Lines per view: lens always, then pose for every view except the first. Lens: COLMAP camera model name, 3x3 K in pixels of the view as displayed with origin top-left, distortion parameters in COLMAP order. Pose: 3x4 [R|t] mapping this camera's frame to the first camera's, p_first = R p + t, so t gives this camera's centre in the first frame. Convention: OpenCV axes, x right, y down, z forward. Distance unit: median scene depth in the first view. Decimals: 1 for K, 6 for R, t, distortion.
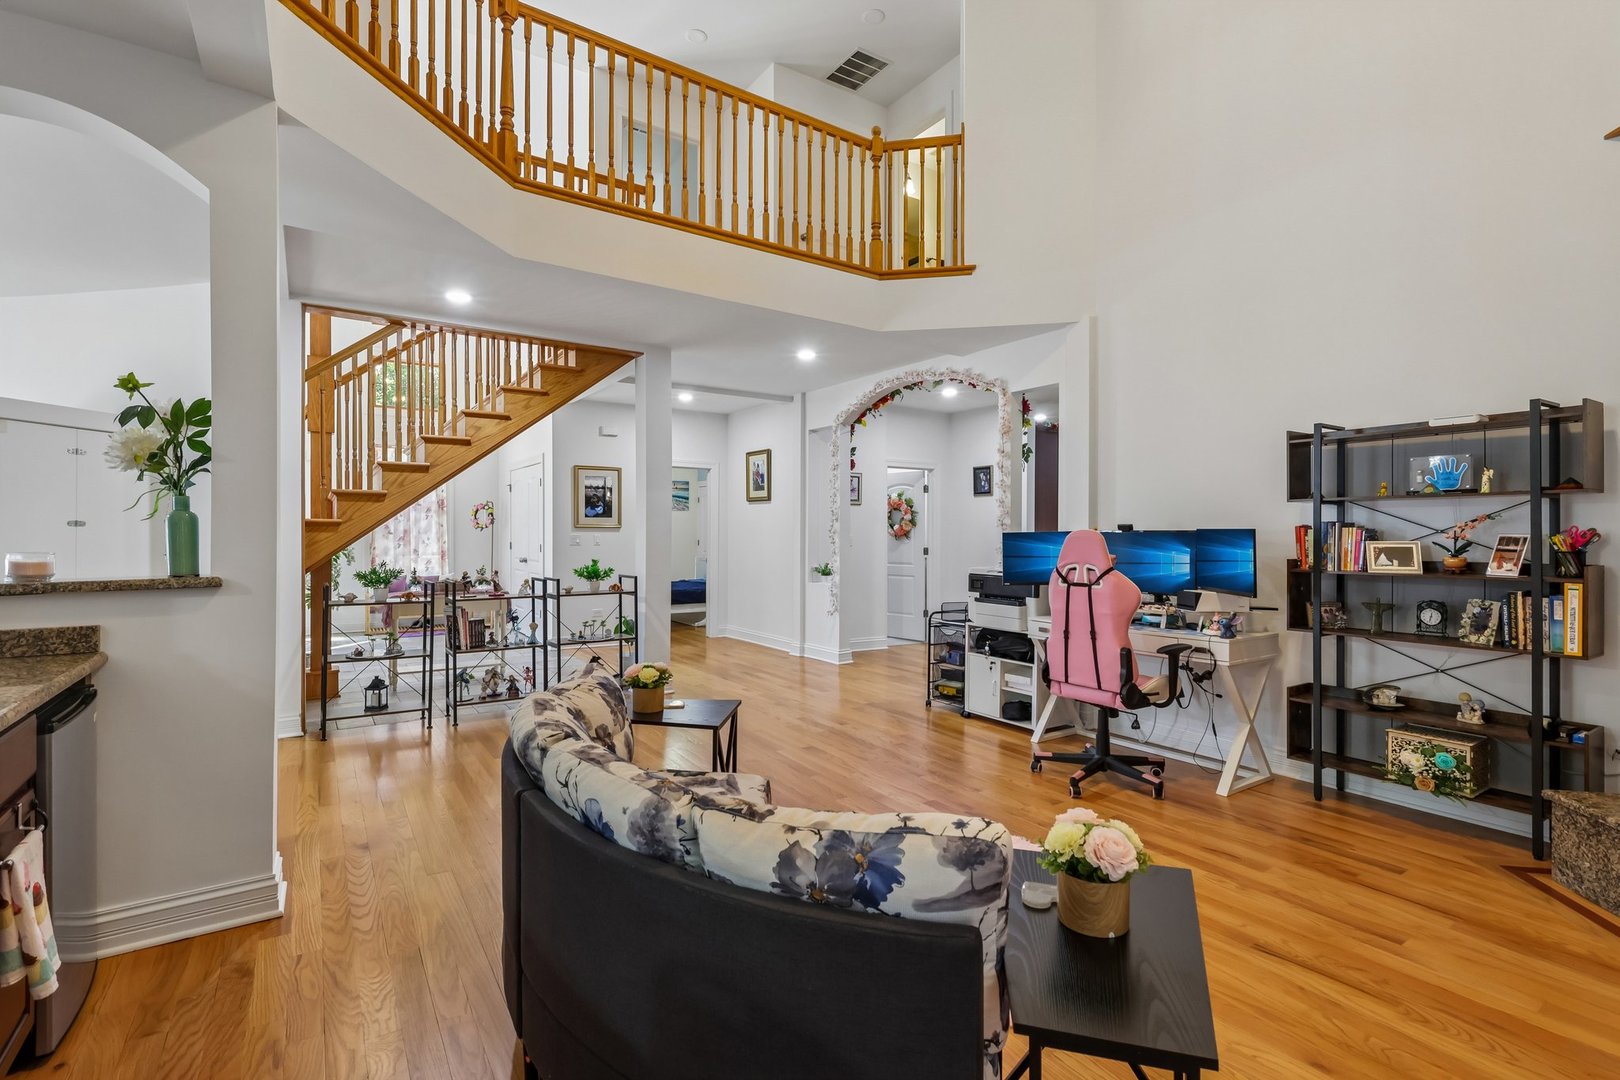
lens RADIAL K [[749.9, 0, 807.4], [0, 749.9, 542.0], [0, 0, 1]] dist [0.003041, -0.000401]
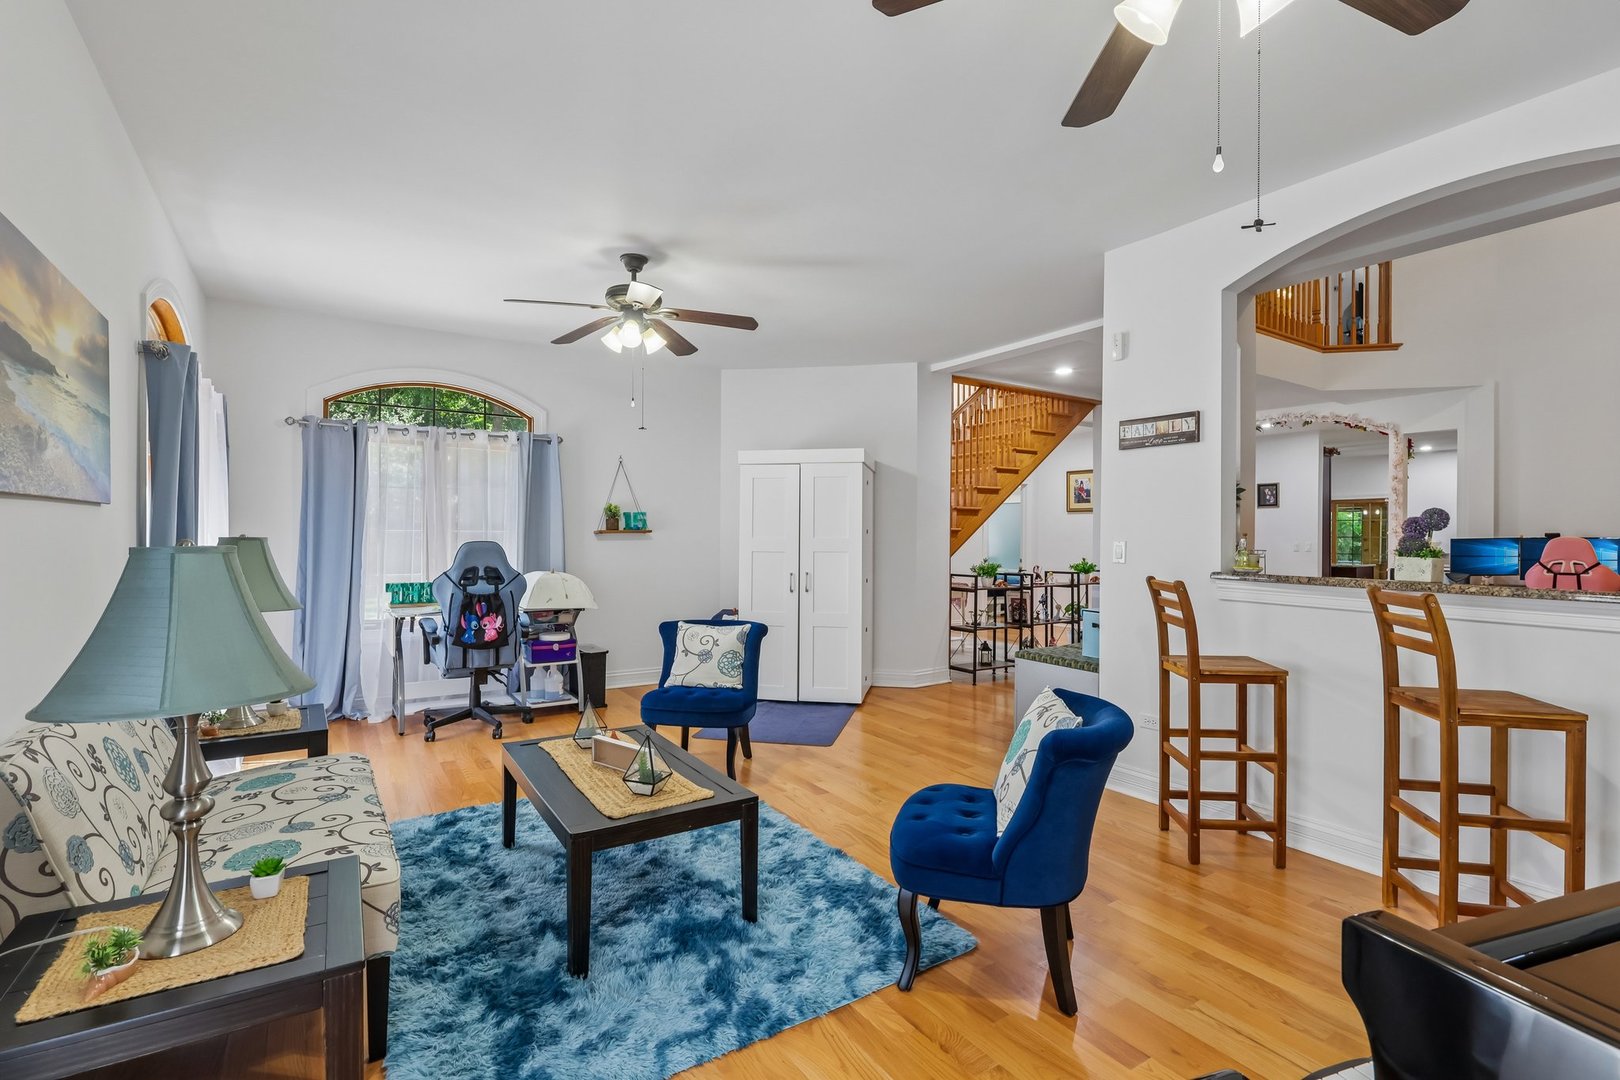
lens RADIAL K [[749.9, 0, 812.2], [0, 749.9, 542.6], [0, 0, 1]] dist [0.003041, -0.000401]
pose [[0.999857, 0.002662, -0.016710, -0.777960], [-0.002732, 0.999987, -0.004199, 0.003308], [0.016699, 0.004244, 0.999852, -0.363635]]
